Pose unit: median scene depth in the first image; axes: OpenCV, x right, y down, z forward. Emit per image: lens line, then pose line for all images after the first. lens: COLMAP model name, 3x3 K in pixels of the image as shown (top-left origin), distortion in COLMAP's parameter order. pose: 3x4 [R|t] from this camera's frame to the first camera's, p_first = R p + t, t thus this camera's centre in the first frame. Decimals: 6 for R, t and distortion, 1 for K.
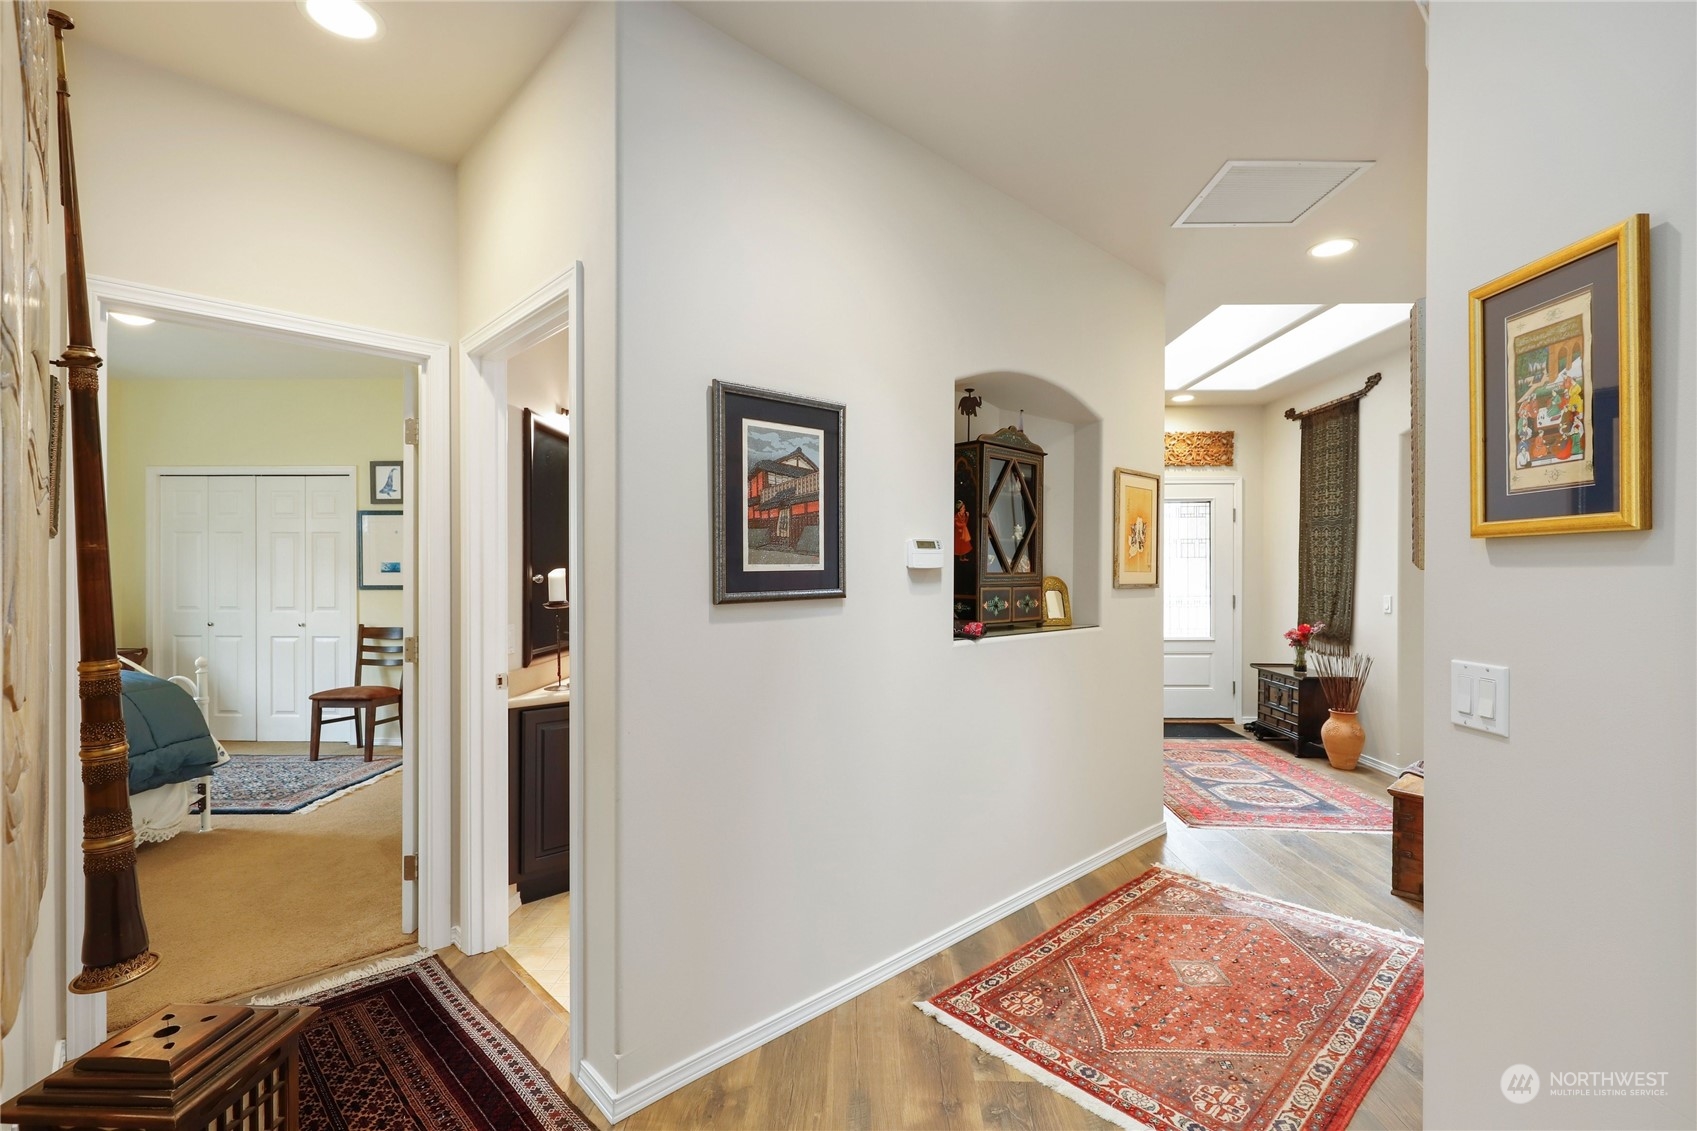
lens RADIAL K [[773.9, 0, 848.2], [0, 773.9, 573.3], [0, 0, 1]] dist [0.002028, -0.000454]
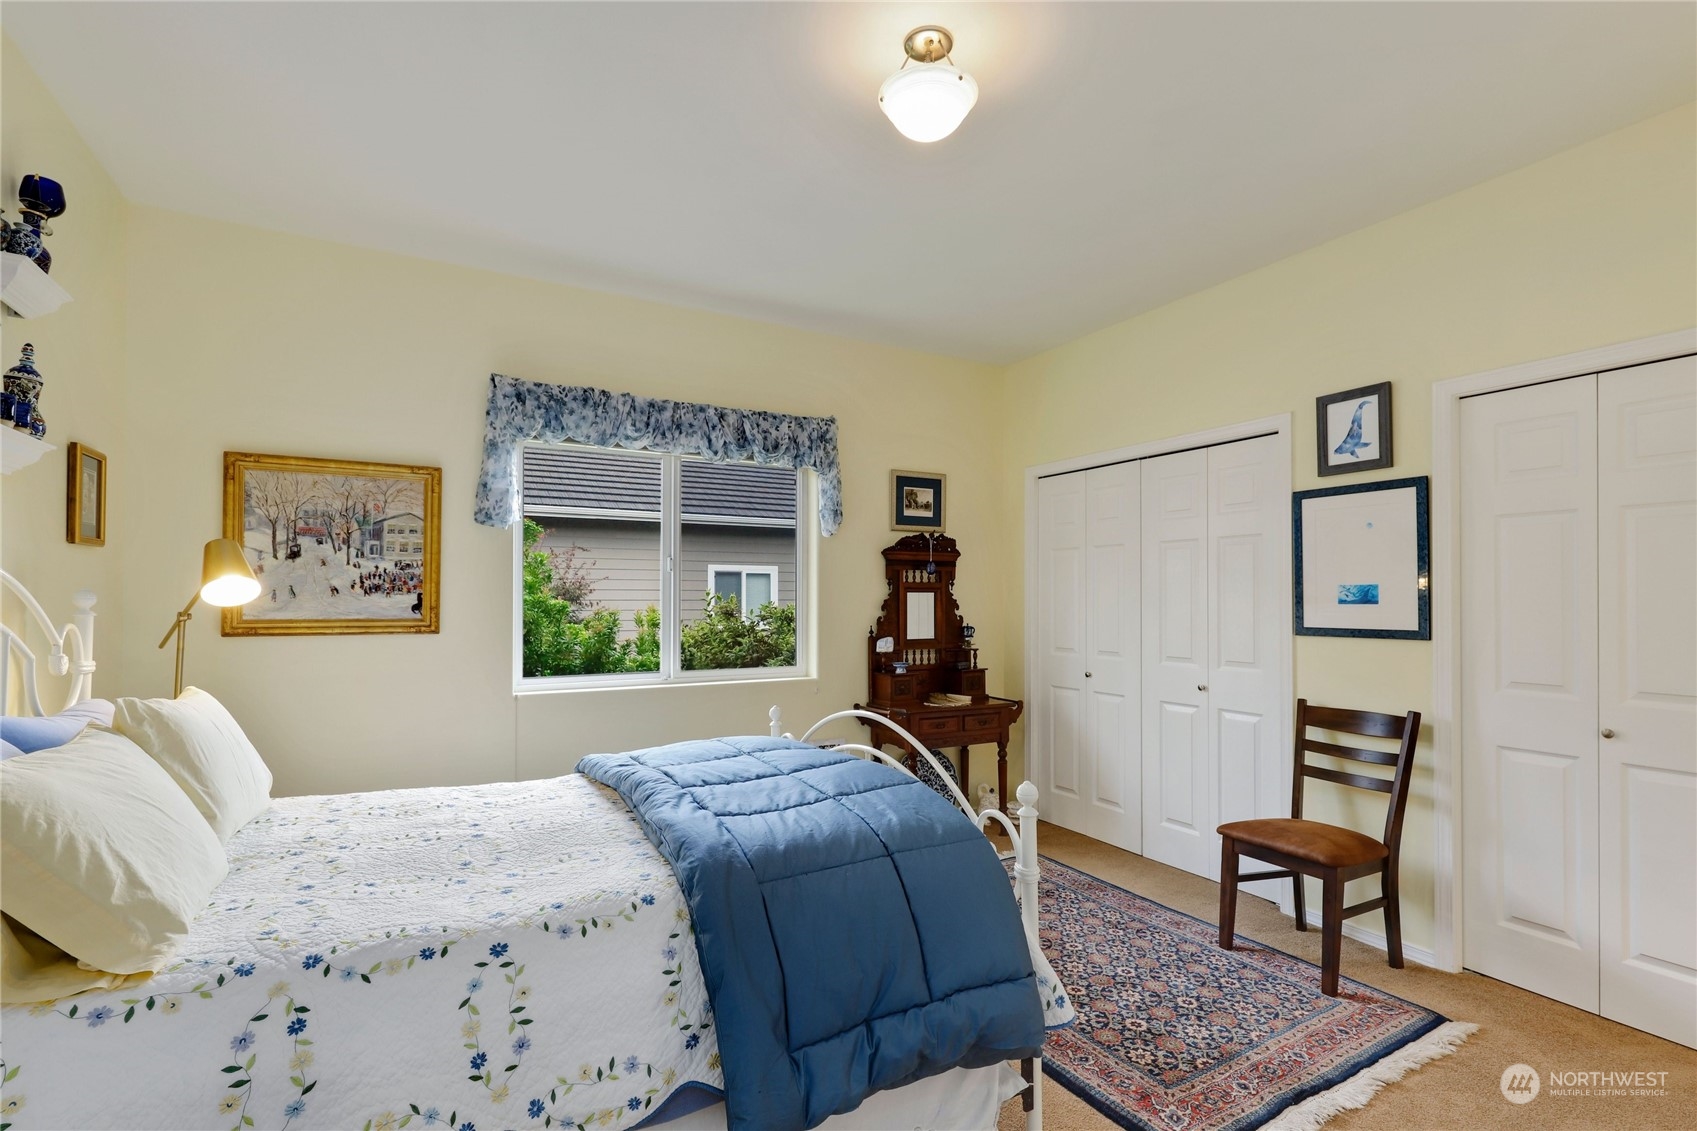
lens RADIAL K [[773.9, 0, 854.8], [0, 773.9, 598.6], [0, 0, 1]] dist [0.002028, -0.000454]
pose [[0.519539, -0.004014, -0.854437, -0.327024], [0.001126, 0.999991, -0.004013, -0.003085], [0.854446, 0.001123, 0.519539, 0.449659]]
